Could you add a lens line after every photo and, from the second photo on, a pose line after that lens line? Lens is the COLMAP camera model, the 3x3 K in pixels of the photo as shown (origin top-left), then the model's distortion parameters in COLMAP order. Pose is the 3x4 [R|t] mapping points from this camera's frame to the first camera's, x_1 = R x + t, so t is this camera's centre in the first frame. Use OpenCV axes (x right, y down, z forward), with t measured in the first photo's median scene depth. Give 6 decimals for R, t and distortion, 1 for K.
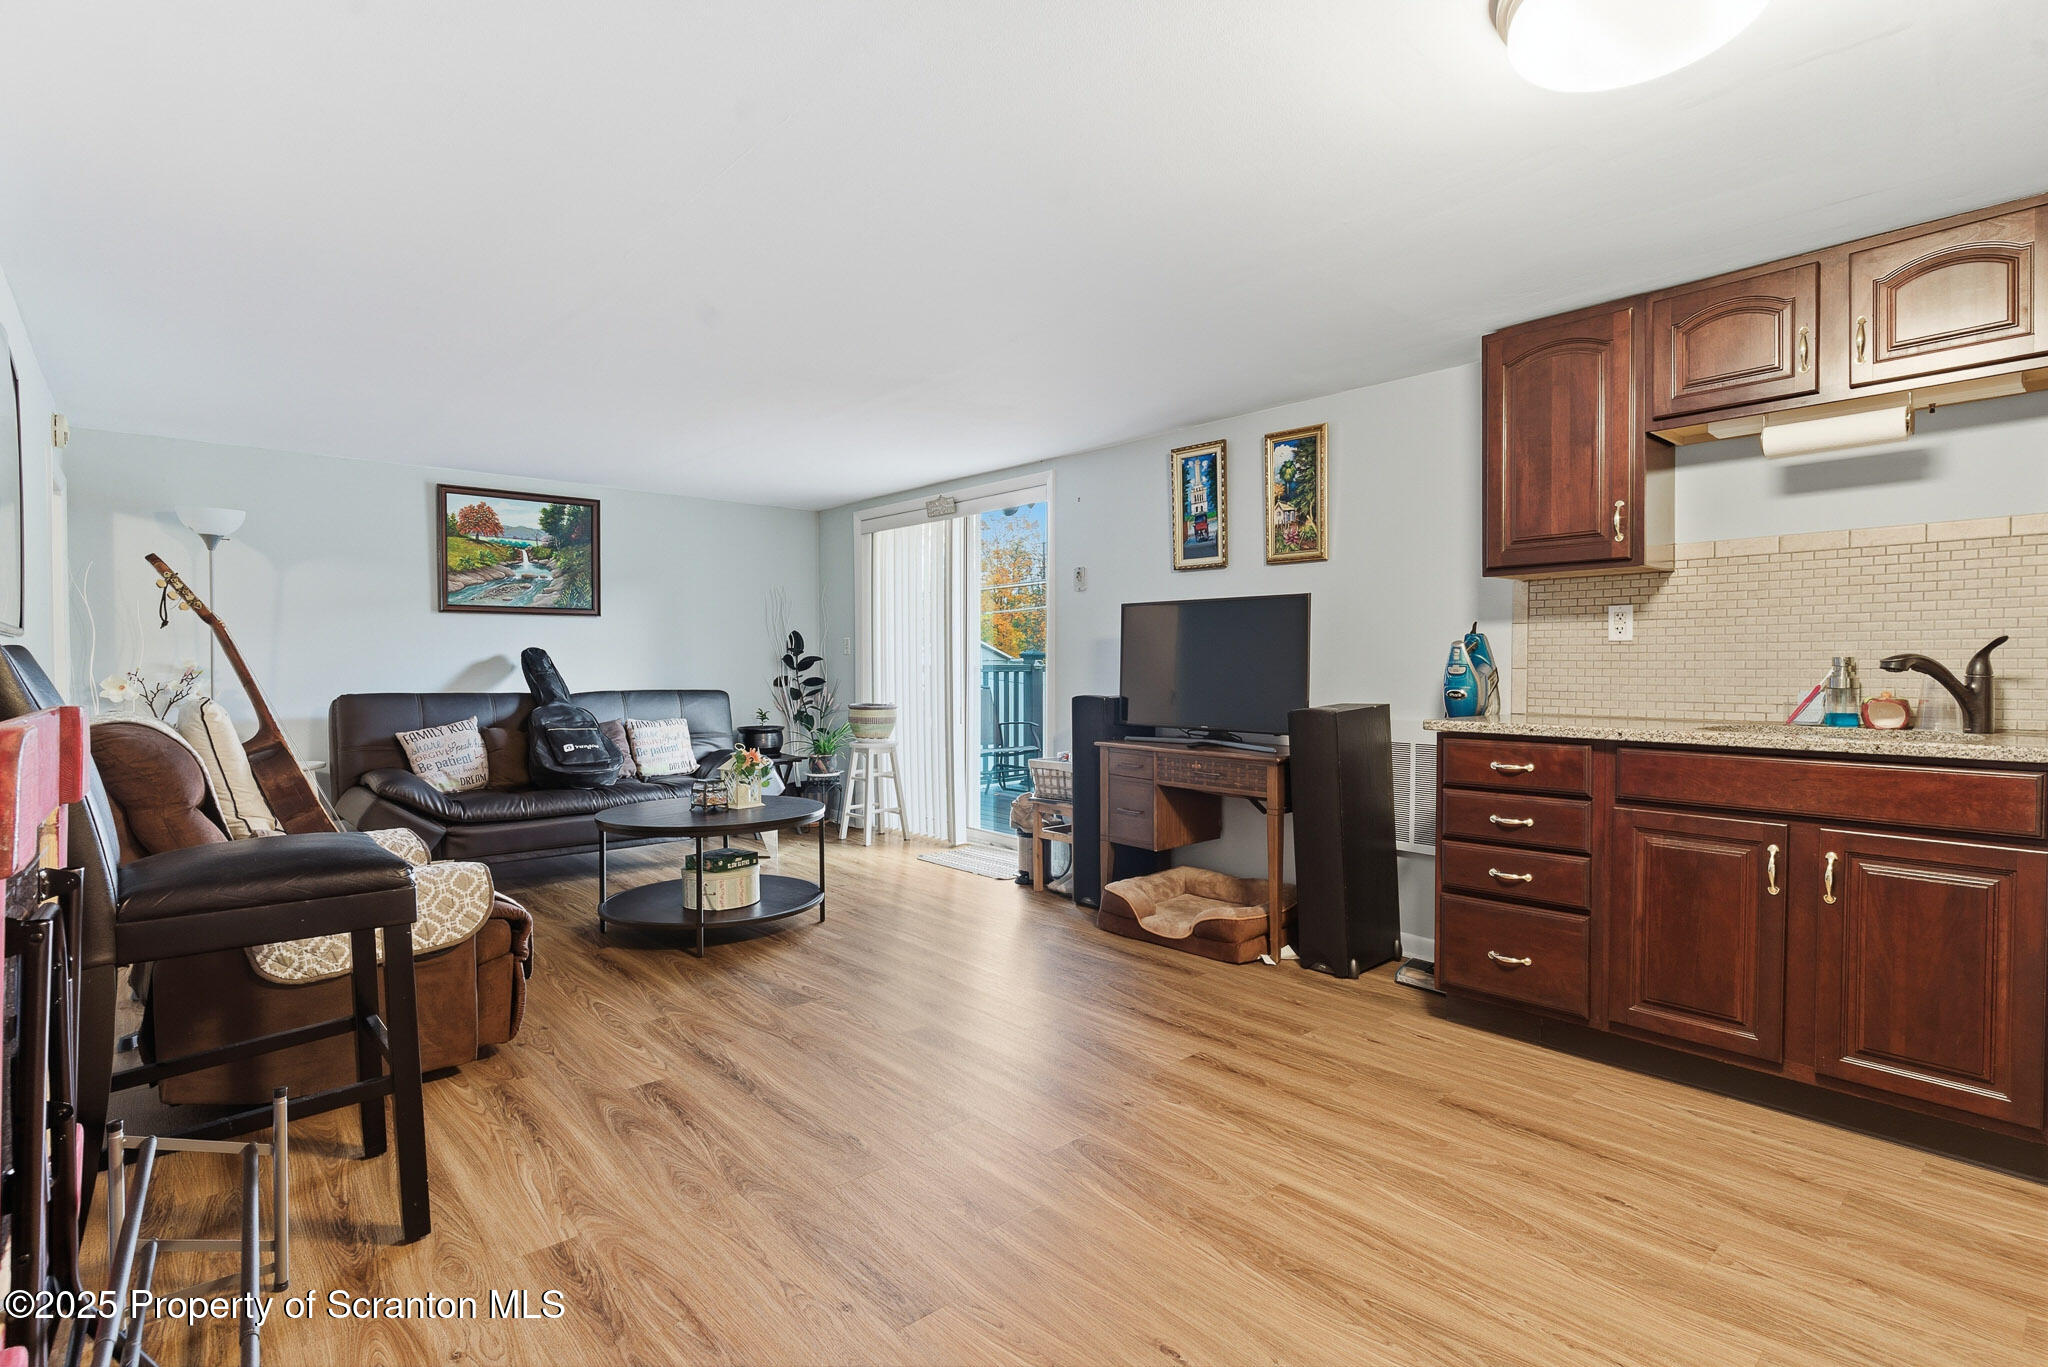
lens RADIAL K [[985.7, 0, 1028.6], [0, 985.7, 676.0], [0, 0, 1]] dist [0.017450, 0.000220]
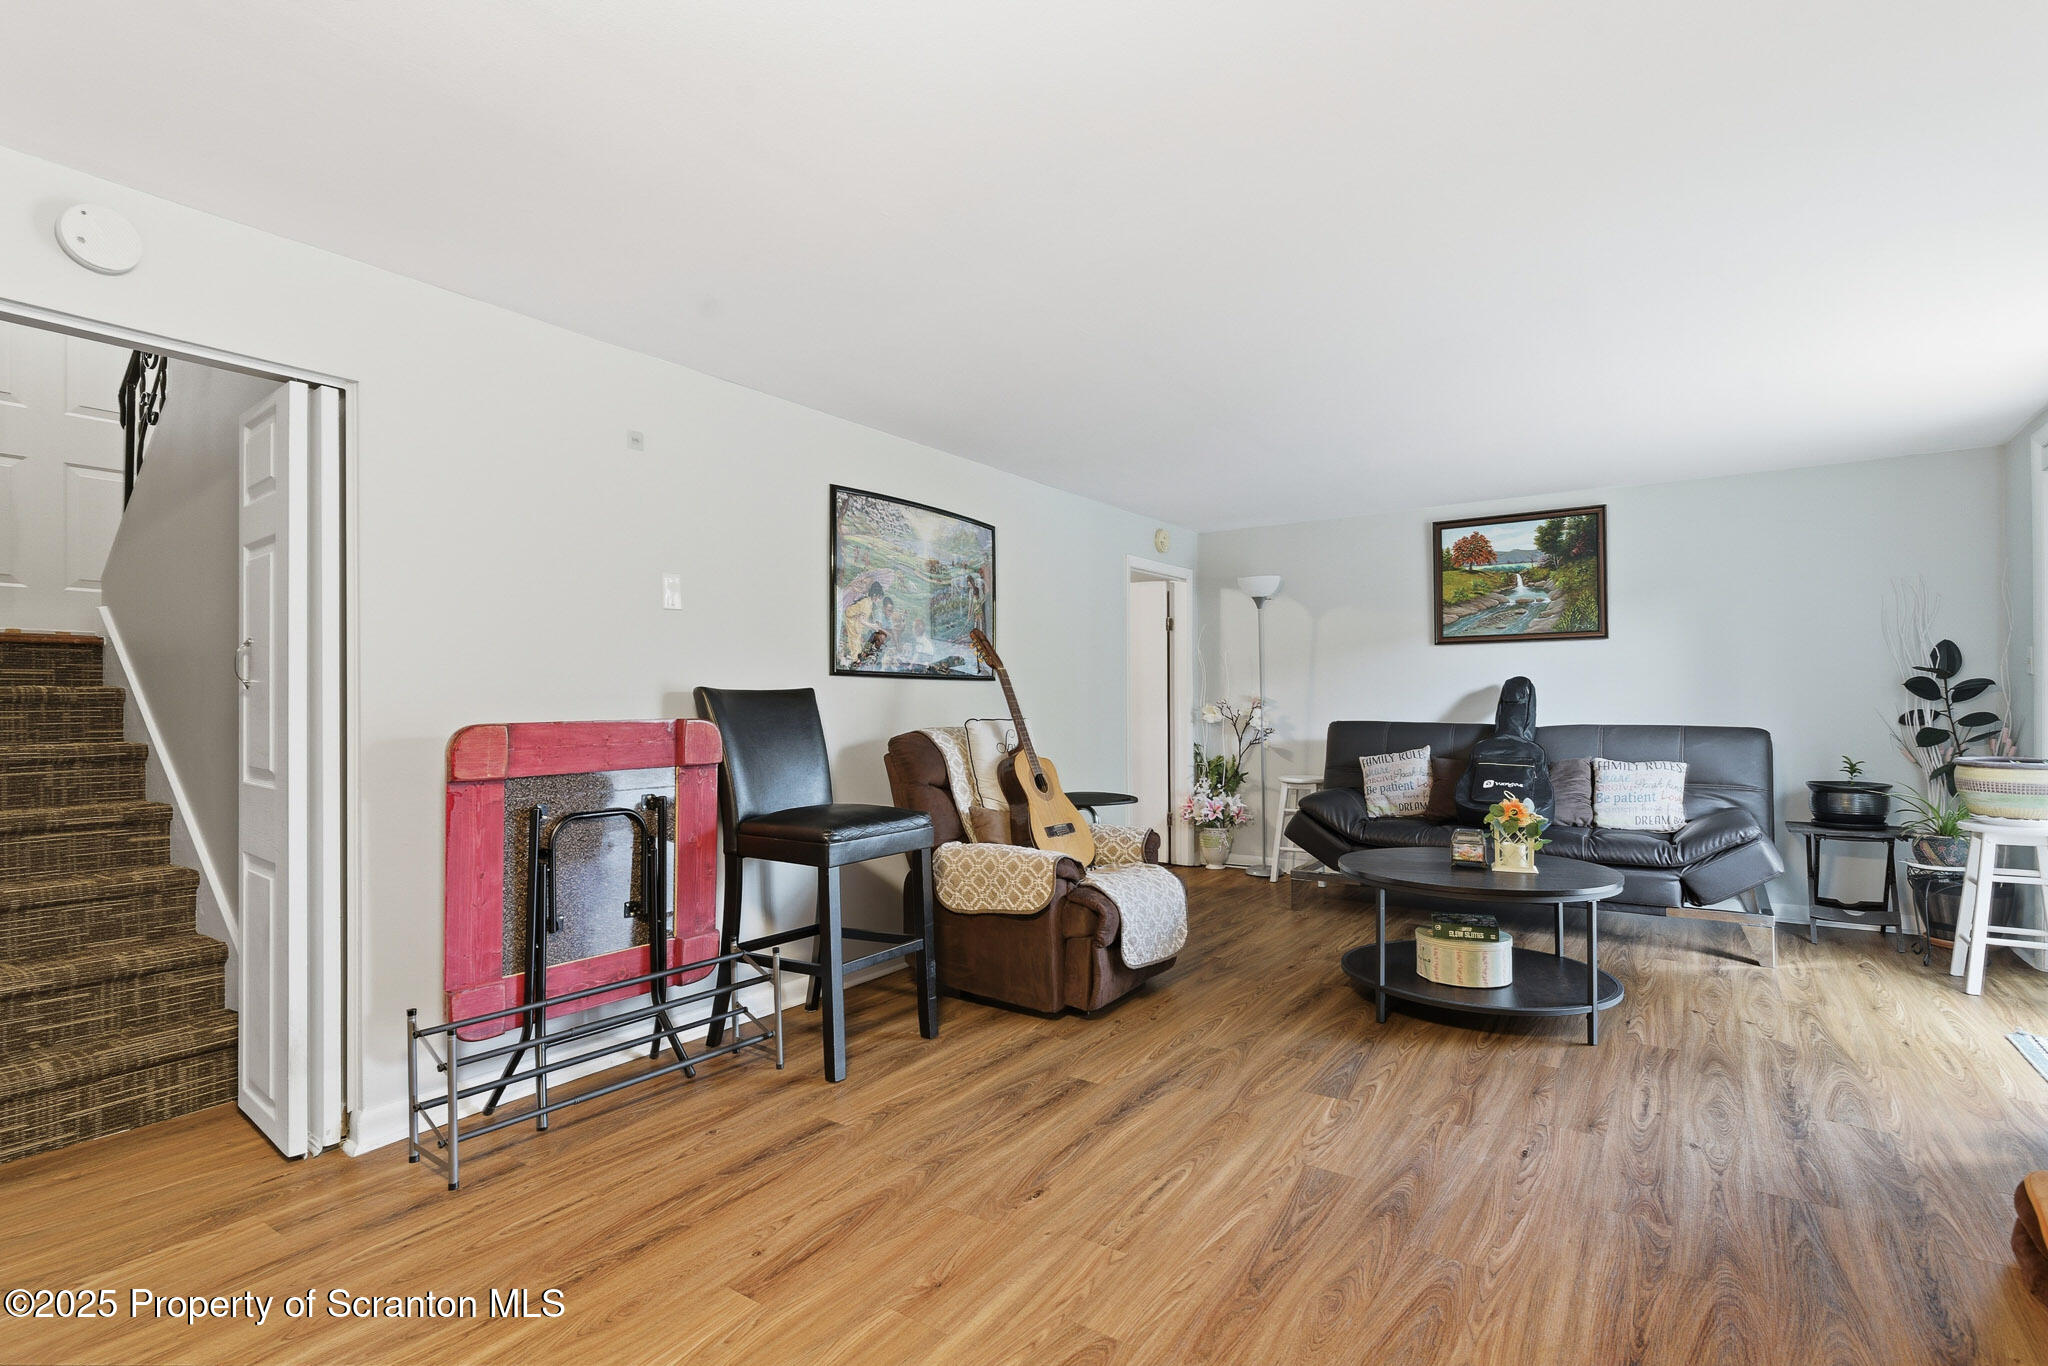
lens RADIAL K [[1012.9, 0, 1024.4], [0, 1012.9, 687.8], [0, 0, 1]] dist [-0.011602, 0.000624]
pose [[0.240848, -0.010847, -0.970502, 0.323896], [-0.007611, 0.999886, -0.013065, -0.001926], [0.970533, 0.010533, 0.240738, 0.317307]]
